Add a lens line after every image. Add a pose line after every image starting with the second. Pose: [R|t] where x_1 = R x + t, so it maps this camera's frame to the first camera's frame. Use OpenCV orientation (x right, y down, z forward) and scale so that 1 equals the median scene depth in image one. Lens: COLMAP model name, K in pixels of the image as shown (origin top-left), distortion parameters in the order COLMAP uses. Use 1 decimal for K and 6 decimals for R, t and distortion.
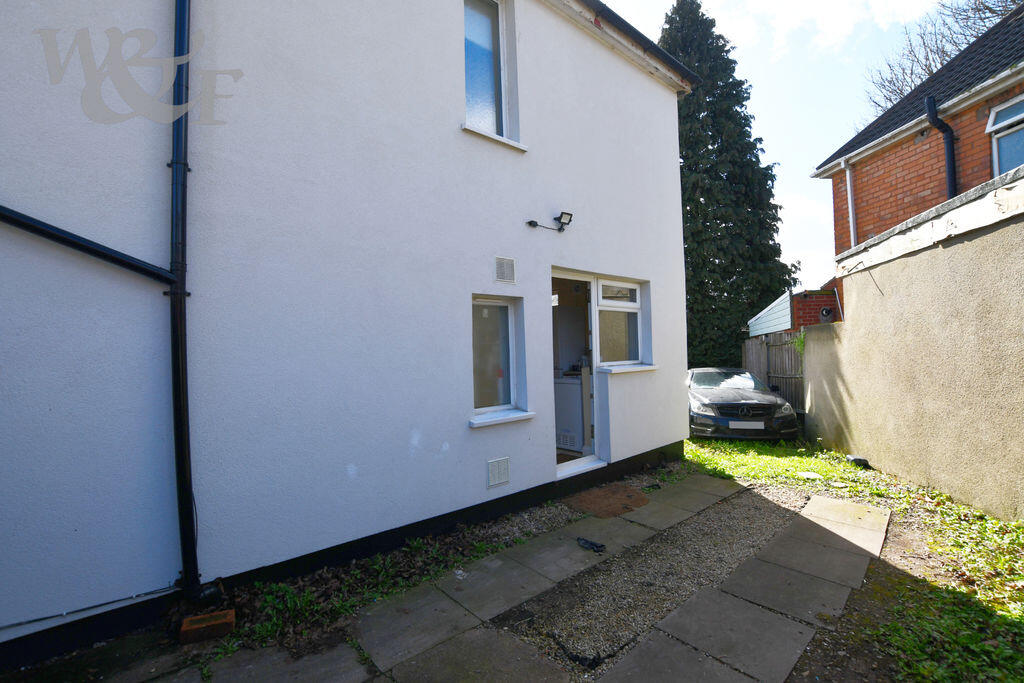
lens RADIAL K [[455.8, 0, 512.0], [0, 455.8, 341.5], [0, 0, 1]] dist [-0.021197, 0.000229]
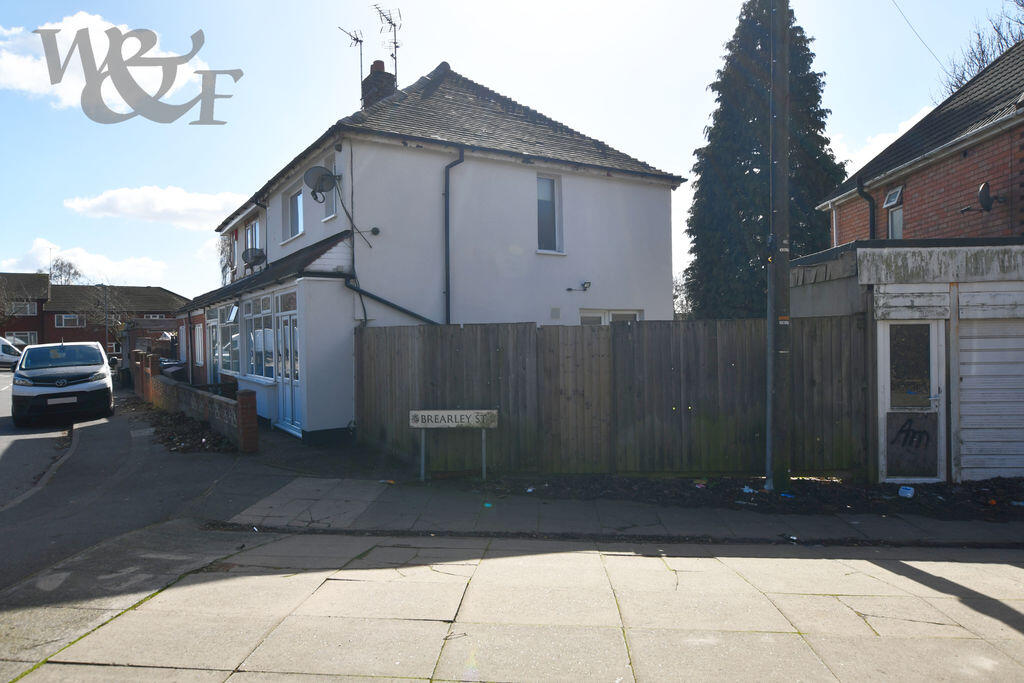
lens RADIAL K [[673.1, 0, 512.0], [0, 673.1, 341.5], [0, 0, 1]] dist [-0.001386, -0.000292]
pose [[0.988761, 0.013664, -0.148876, 0.206189], [-0.008840, 0.999416, 0.033019, -0.099104], [0.149240, -0.031332, 0.988304, -1.755987]]
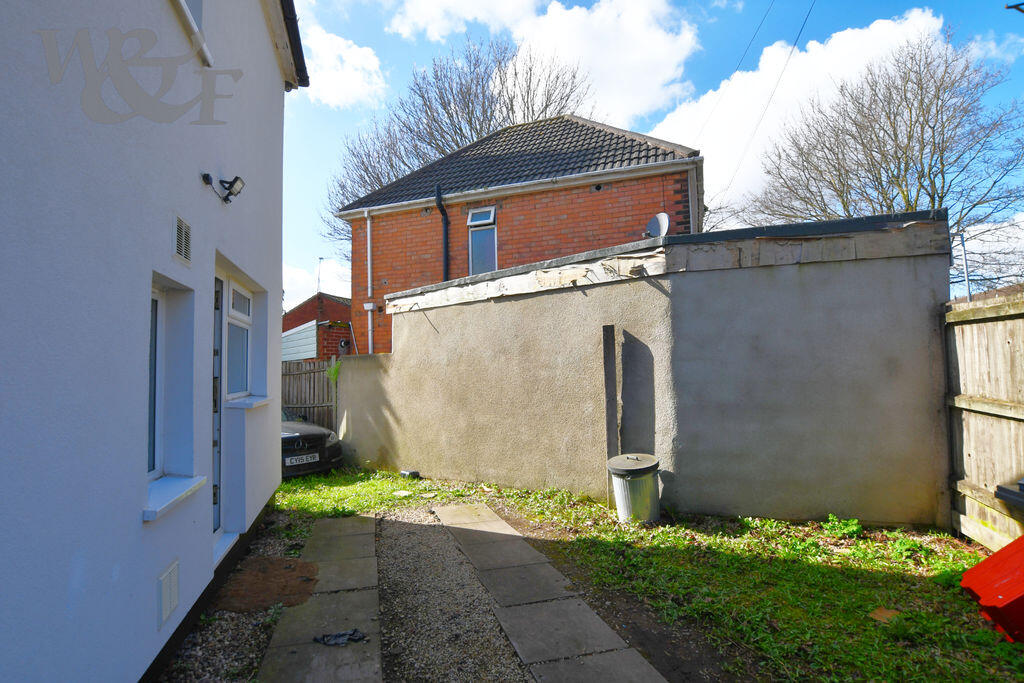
lens RADIAL K [[483.8, 0, 512.0], [0, 483.8, 341.5], [0, 0, 1]] dist [-0.025948, 0.000335]
pose [[0.418023, 0.066250, 0.906017, -0.306766], [-0.008022, 0.997568, -0.069242, 0.011261], [-0.908401, 0.021677, 0.417538, 0.277262]]
